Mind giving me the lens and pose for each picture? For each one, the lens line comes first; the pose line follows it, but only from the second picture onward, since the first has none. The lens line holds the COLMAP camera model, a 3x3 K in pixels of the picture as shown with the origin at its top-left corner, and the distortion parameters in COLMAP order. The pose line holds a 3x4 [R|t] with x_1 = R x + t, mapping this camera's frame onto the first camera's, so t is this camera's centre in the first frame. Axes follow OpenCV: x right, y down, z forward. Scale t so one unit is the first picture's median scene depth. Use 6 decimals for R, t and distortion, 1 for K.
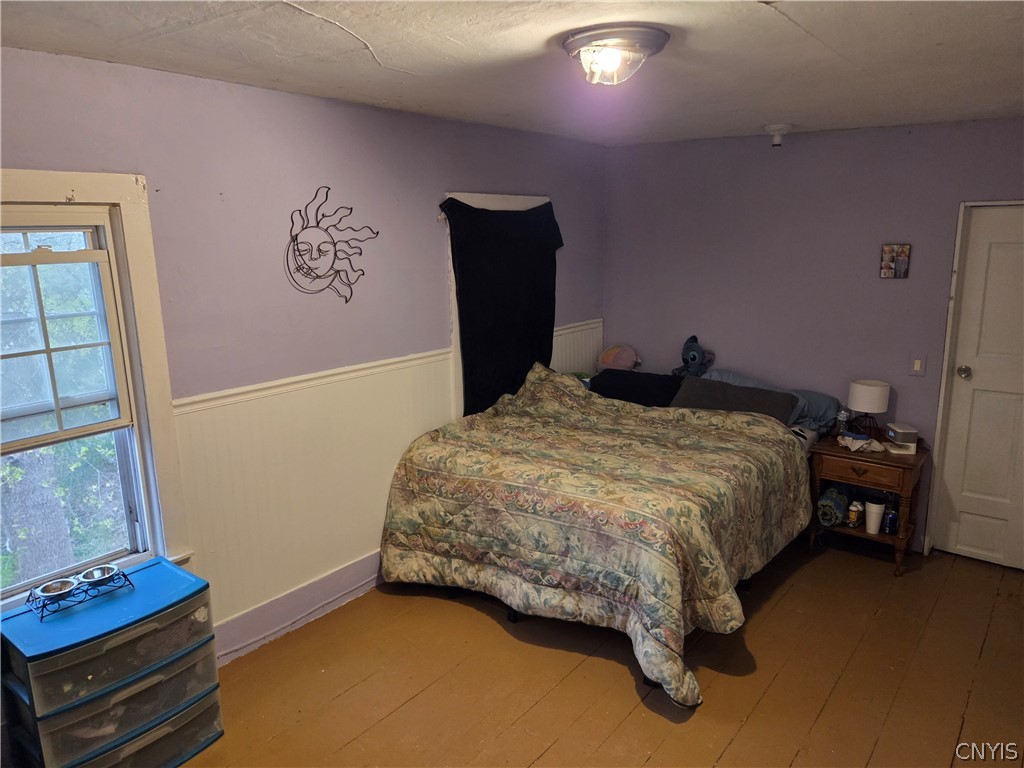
lens RADIAL K [[699.8, 0, 512.0], [0, 699.8, 384.0], [0, 0, 1]] dist [0.086230, -0.000122]
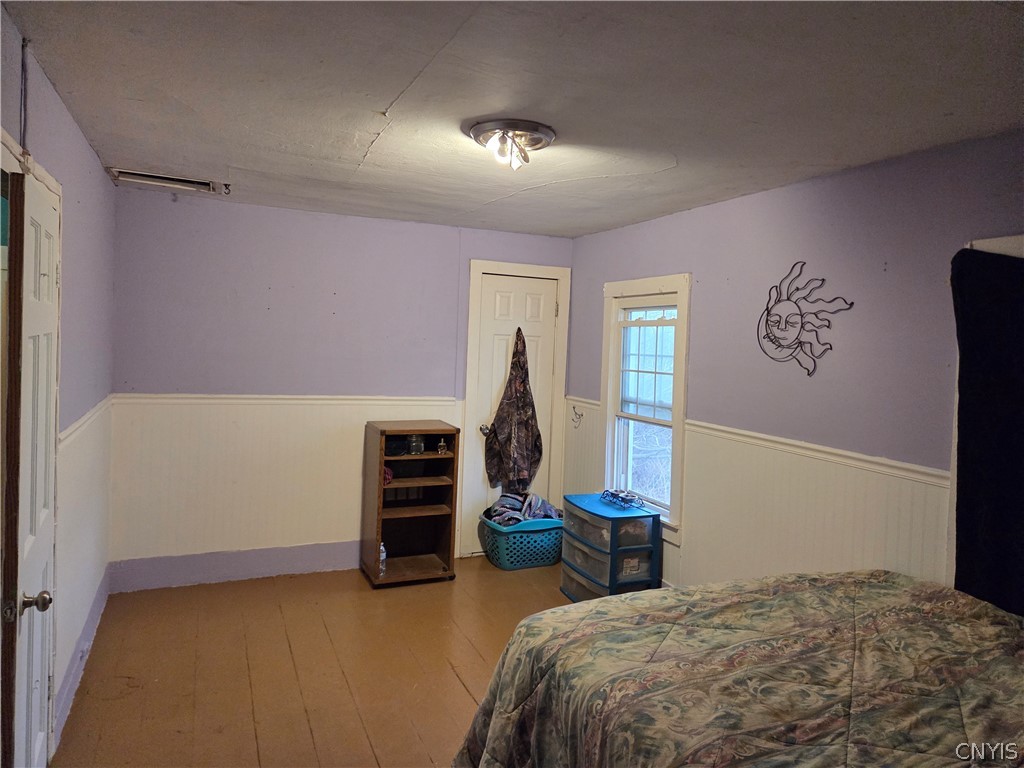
lens RADIAL K [[679.5, 0, 512.0], [0, 679.5, 384.0], [0, 0, 1]] dist [-0.002088, -0.000615]
pose [[-0.464473, 0.049900, -0.884180, 0.801070], [-0.232974, 0.956358, 0.176357, -0.179831], [0.854394, 0.287904, -0.432577, 1.093892]]
